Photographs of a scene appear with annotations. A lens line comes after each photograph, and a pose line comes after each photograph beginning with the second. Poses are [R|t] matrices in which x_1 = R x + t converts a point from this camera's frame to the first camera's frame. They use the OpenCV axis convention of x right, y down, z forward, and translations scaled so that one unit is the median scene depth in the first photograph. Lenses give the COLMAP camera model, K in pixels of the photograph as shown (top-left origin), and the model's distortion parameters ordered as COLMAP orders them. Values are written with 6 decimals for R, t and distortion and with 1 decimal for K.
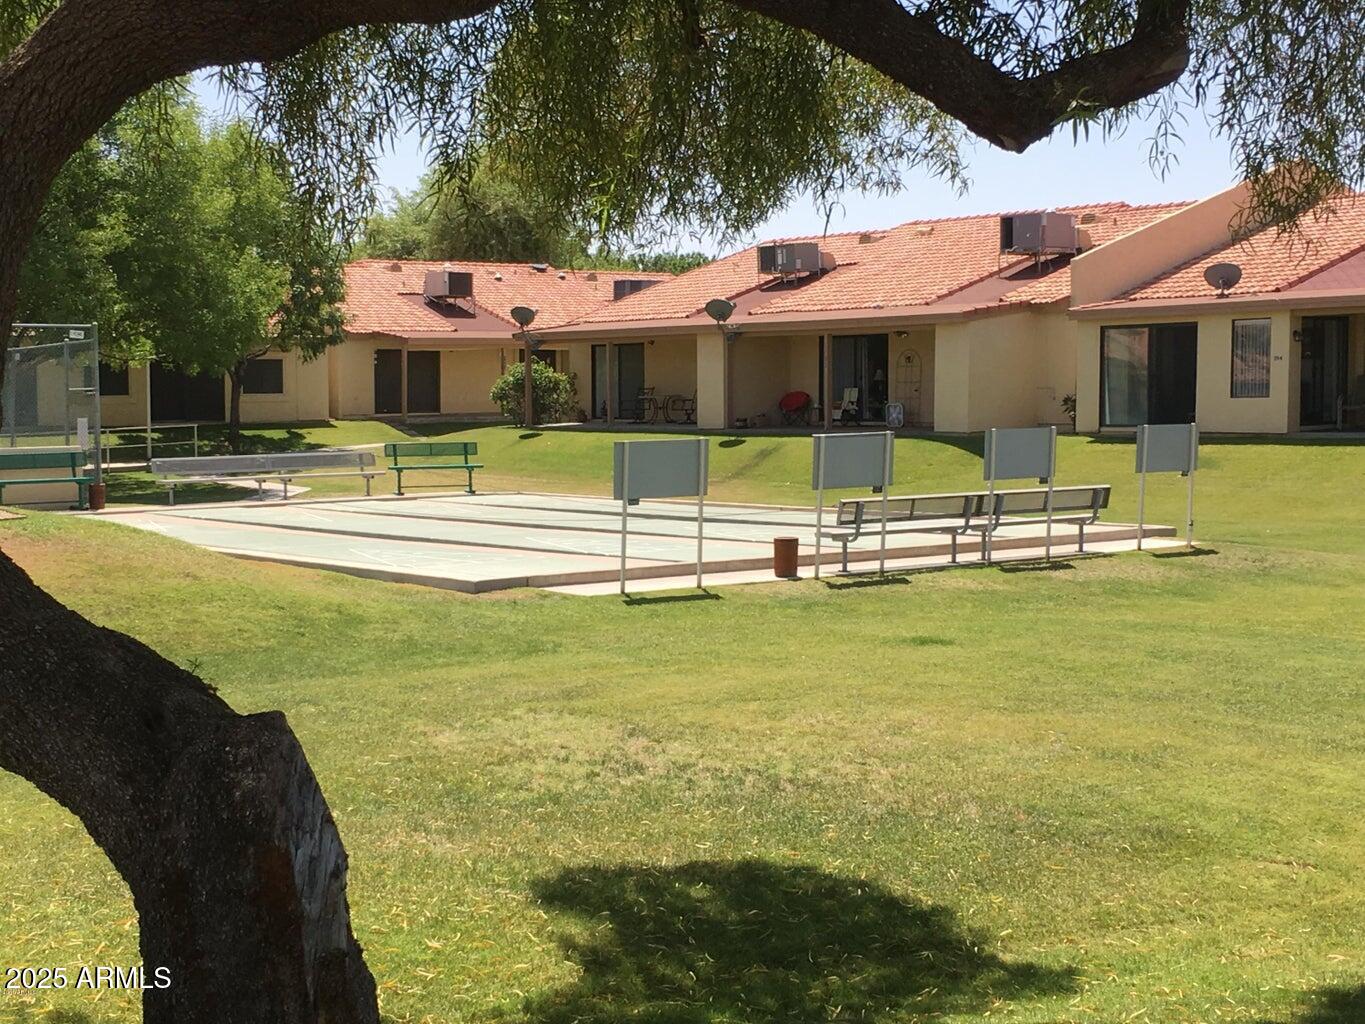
lens RADIAL K [[2240.3, 0, 682.5], [0, 2240.3, 512.0], [0, 0, 1]] dist [0.306739, -0.028368]
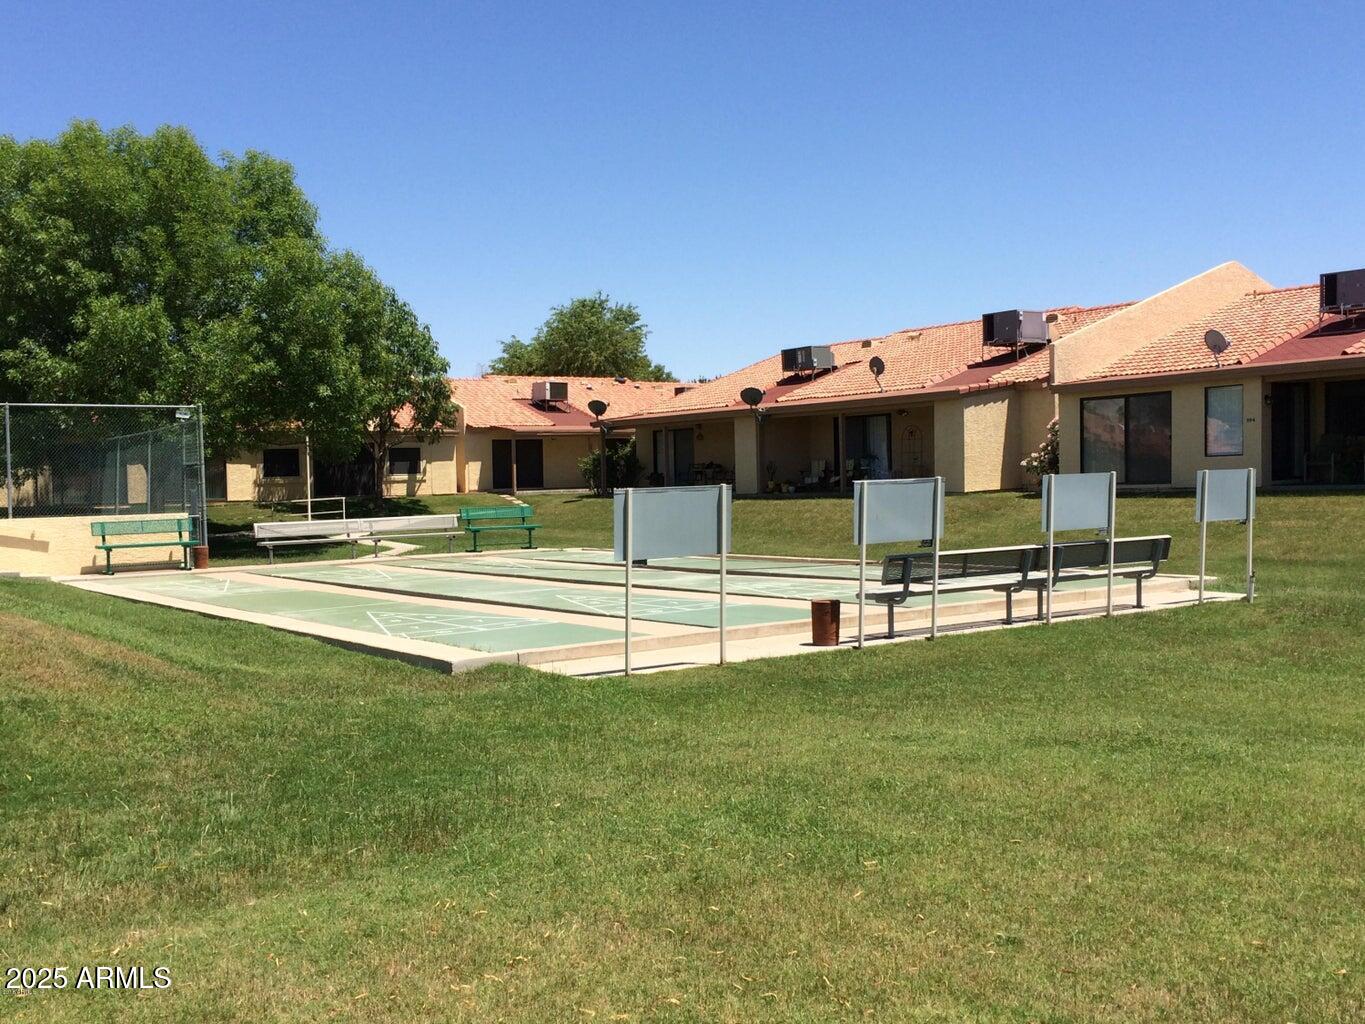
lens RADIAL K [[1171.4, 0, 682.5], [0, 1171.4, 512.0], [0, 0, 1]] dist [0.083082, -0.107556]
pose [[0.998673, -0.014399, -0.049437, 0.009009], [0.012699, 0.999323, -0.034535, -0.004858], [0.049901, 0.033862, 0.998180, 0.347012]]
